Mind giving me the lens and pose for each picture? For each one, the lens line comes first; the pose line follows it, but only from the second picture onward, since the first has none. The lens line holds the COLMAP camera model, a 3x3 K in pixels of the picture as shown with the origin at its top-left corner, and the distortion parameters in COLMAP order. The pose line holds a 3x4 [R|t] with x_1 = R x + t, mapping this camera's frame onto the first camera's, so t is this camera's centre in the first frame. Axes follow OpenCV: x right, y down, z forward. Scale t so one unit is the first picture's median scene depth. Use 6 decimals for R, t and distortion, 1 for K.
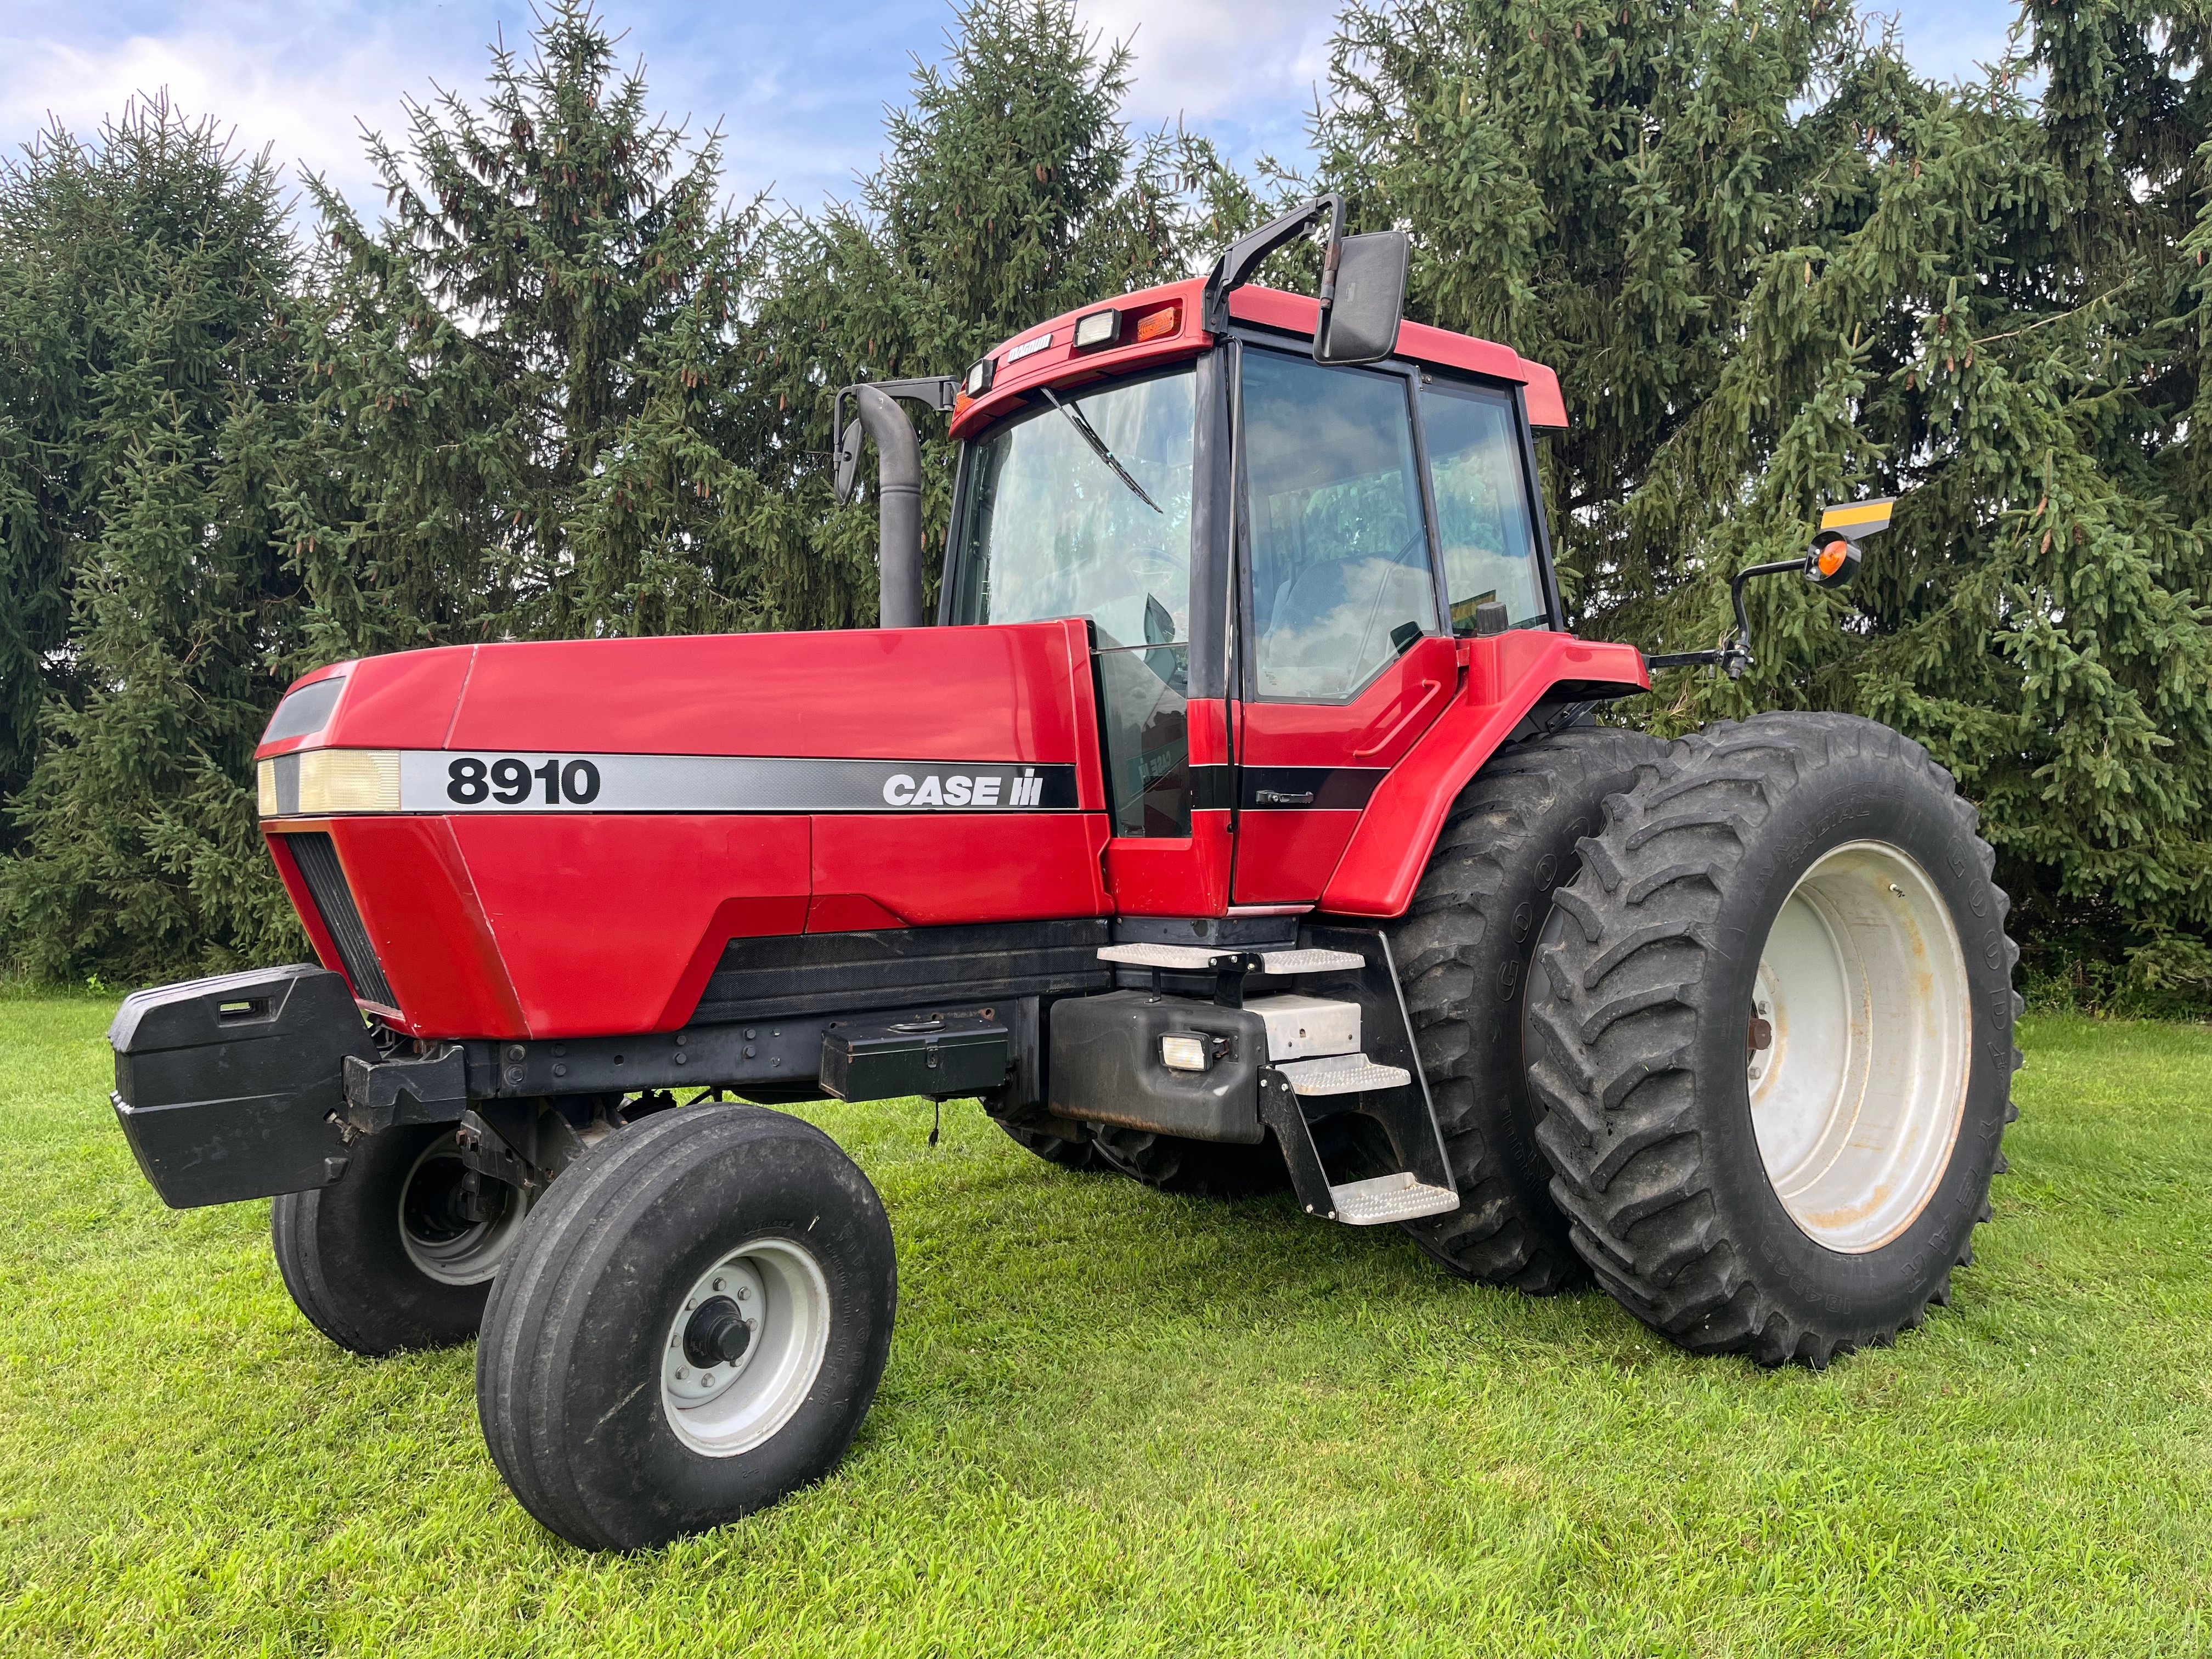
lens RADIAL K [[1681.5, 0, 1103.7], [0, 1681.5, 829.3], [0, 0, 1]] dist [0.074731, -0.098866]
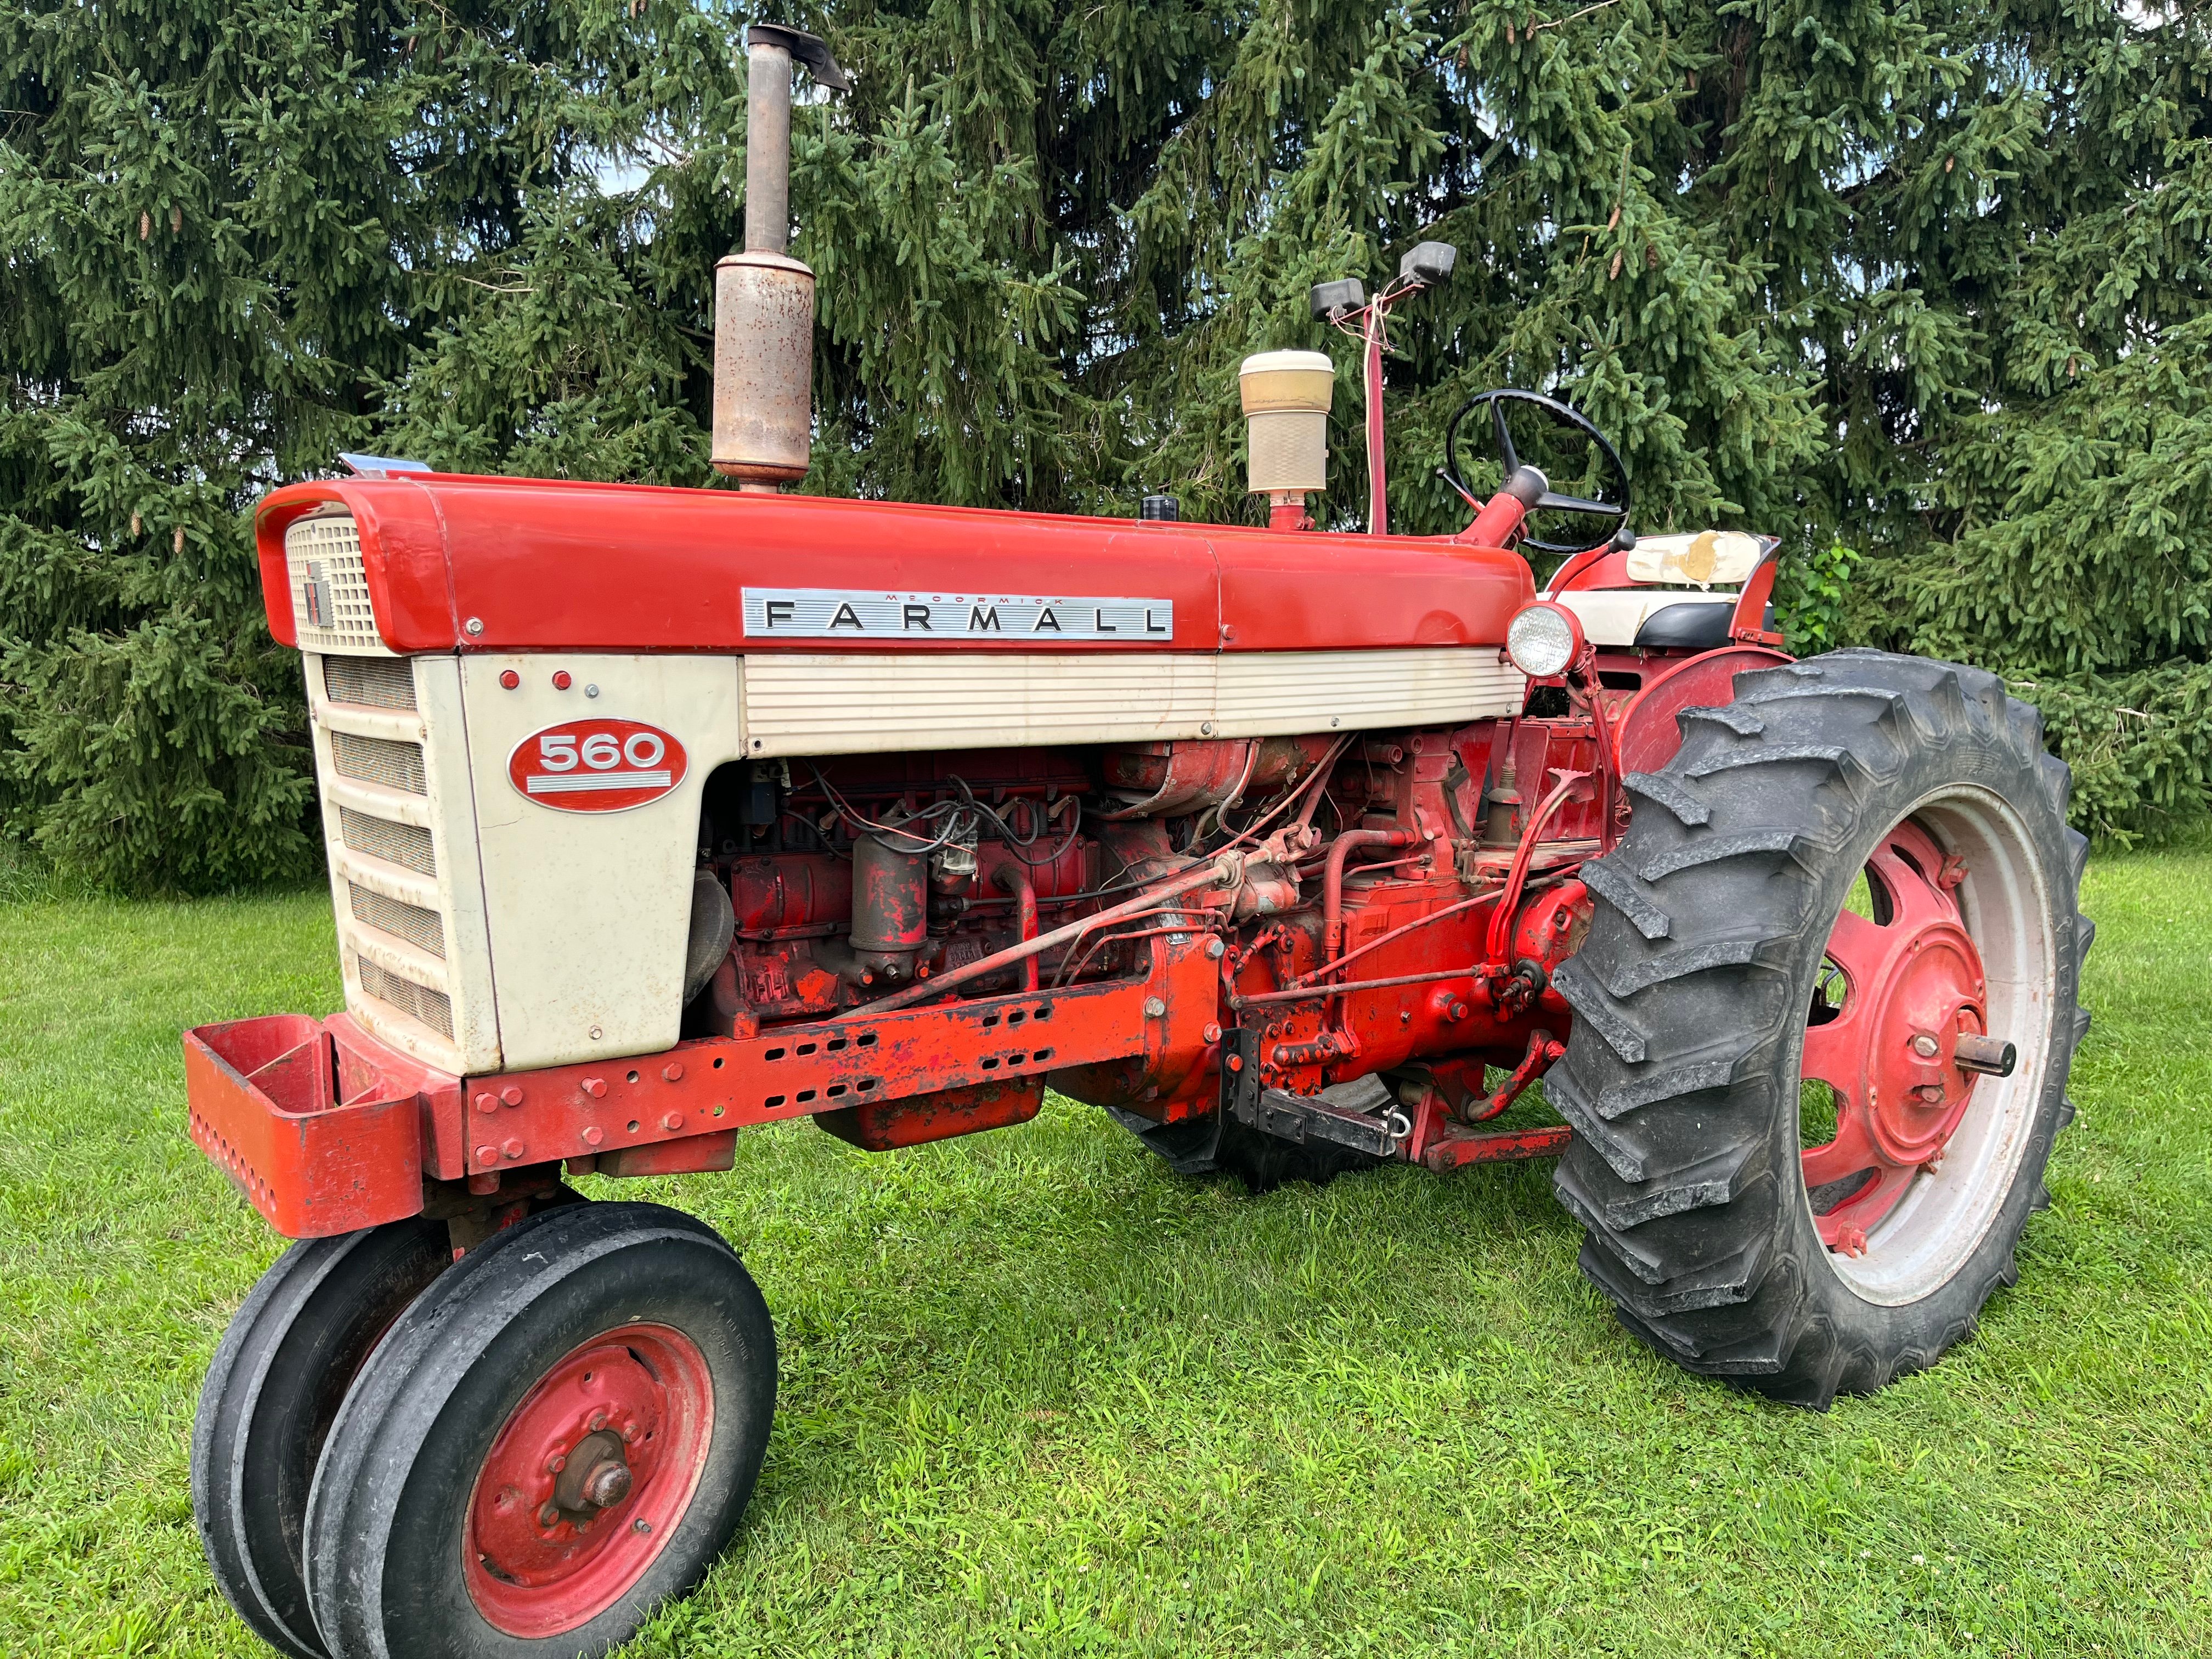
lens RADIAL K [[1681.5, 0, 1111.3], [0, 1681.5, 836.7], [0, 0, 1]] dist [0.074731, -0.098866]
pose [[0.952825, -0.066175, 0.296218, 0.048412], [0.028928, 0.991300, 0.128403, -0.005310], [-0.302138, -0.113777, 0.946450, 0.233007]]
